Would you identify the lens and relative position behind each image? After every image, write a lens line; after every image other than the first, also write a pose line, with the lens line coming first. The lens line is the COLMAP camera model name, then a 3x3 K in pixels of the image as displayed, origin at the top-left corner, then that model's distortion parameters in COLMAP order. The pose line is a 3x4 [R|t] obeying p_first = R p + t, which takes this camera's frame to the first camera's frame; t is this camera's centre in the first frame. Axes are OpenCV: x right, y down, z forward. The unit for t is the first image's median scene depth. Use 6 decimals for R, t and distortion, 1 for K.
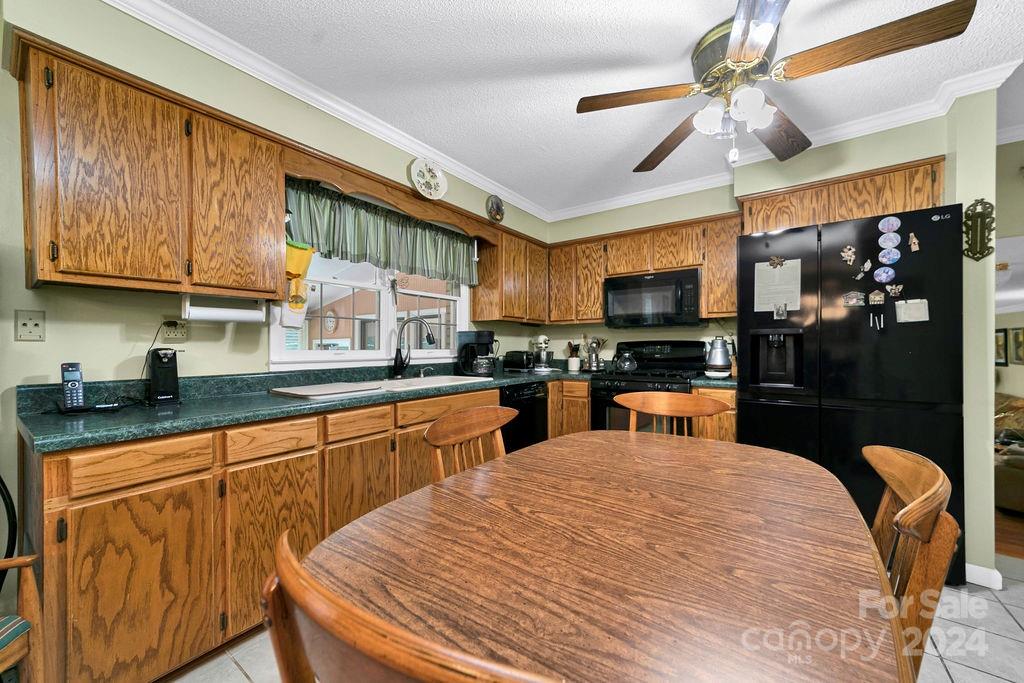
lens RADIAL K [[397.2, 0, 510.6], [0, 397.2, 347.5], [0, 0, 1]] dist [-0.000741, -0.000040]
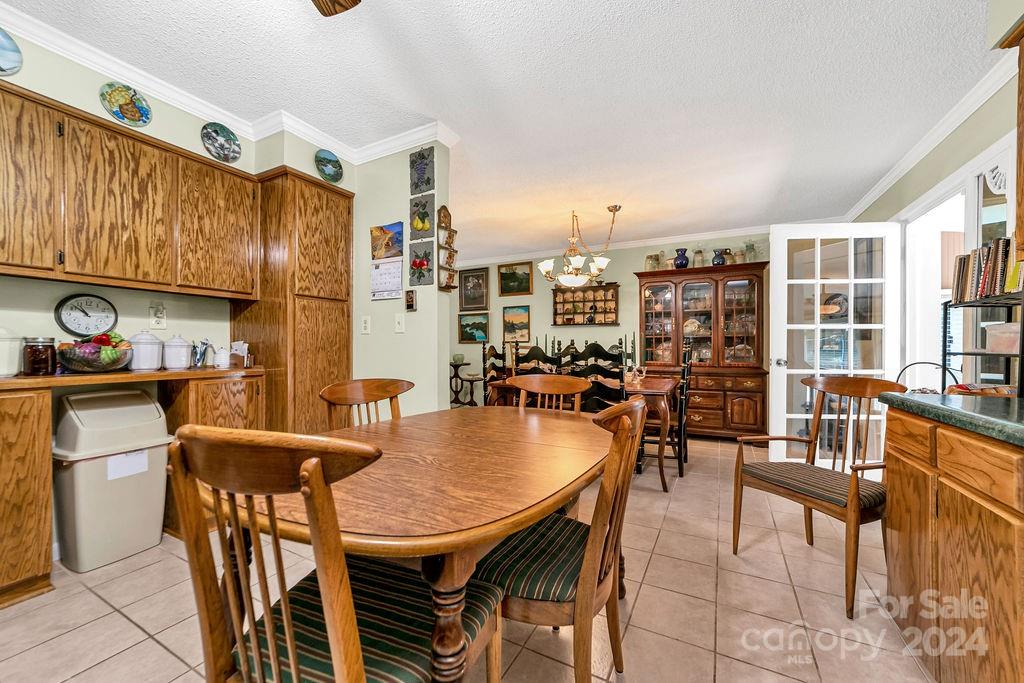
lens RADIAL K [[397.2, 0, 510.6], [0, 397.2, 347.5], [0, 0, 1]] dist [-0.000741, -0.000040]
pose [[-0.988485, 0.000292, -0.151316, 0.199374], [-0.000711, 0.999978, 0.006578, 0.034213], [0.151314, 0.006610, -0.988464, 1.306283]]
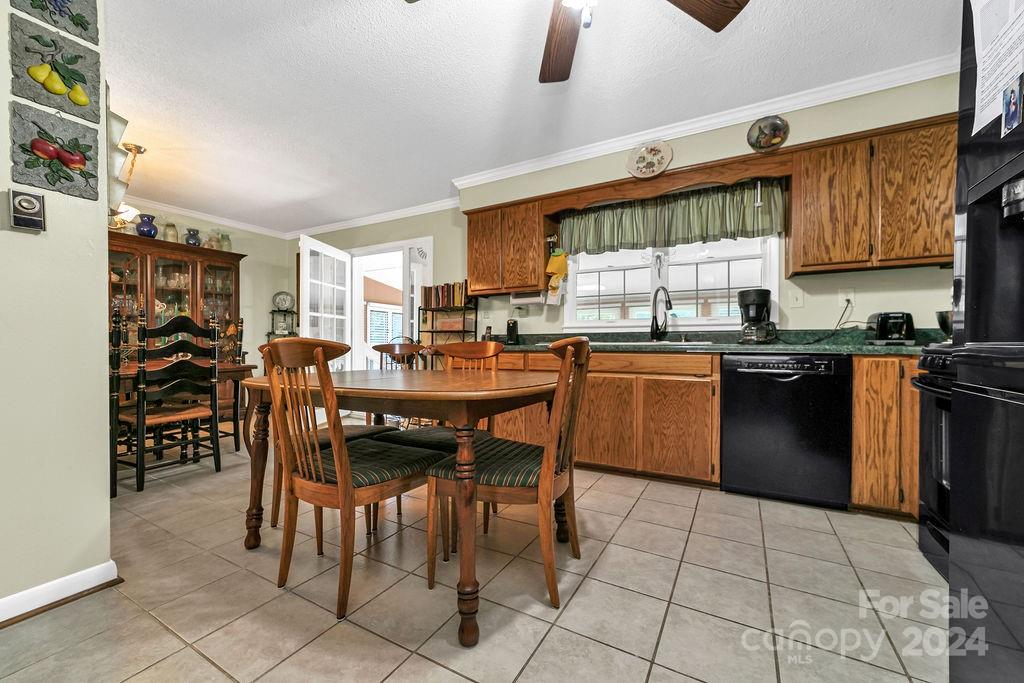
lens RADIAL K [[397.2, 0, 510.6], [0, 397.2, 347.5], [0, 0, 1]] dist [-0.000741, -0.000040]
pose [[0.117065, 0.013593, -0.993031, 1.171490], [-0.004644, 0.999903, 0.013140, 0.114487], [0.993113, 0.003074, 0.117117, 0.683451]]
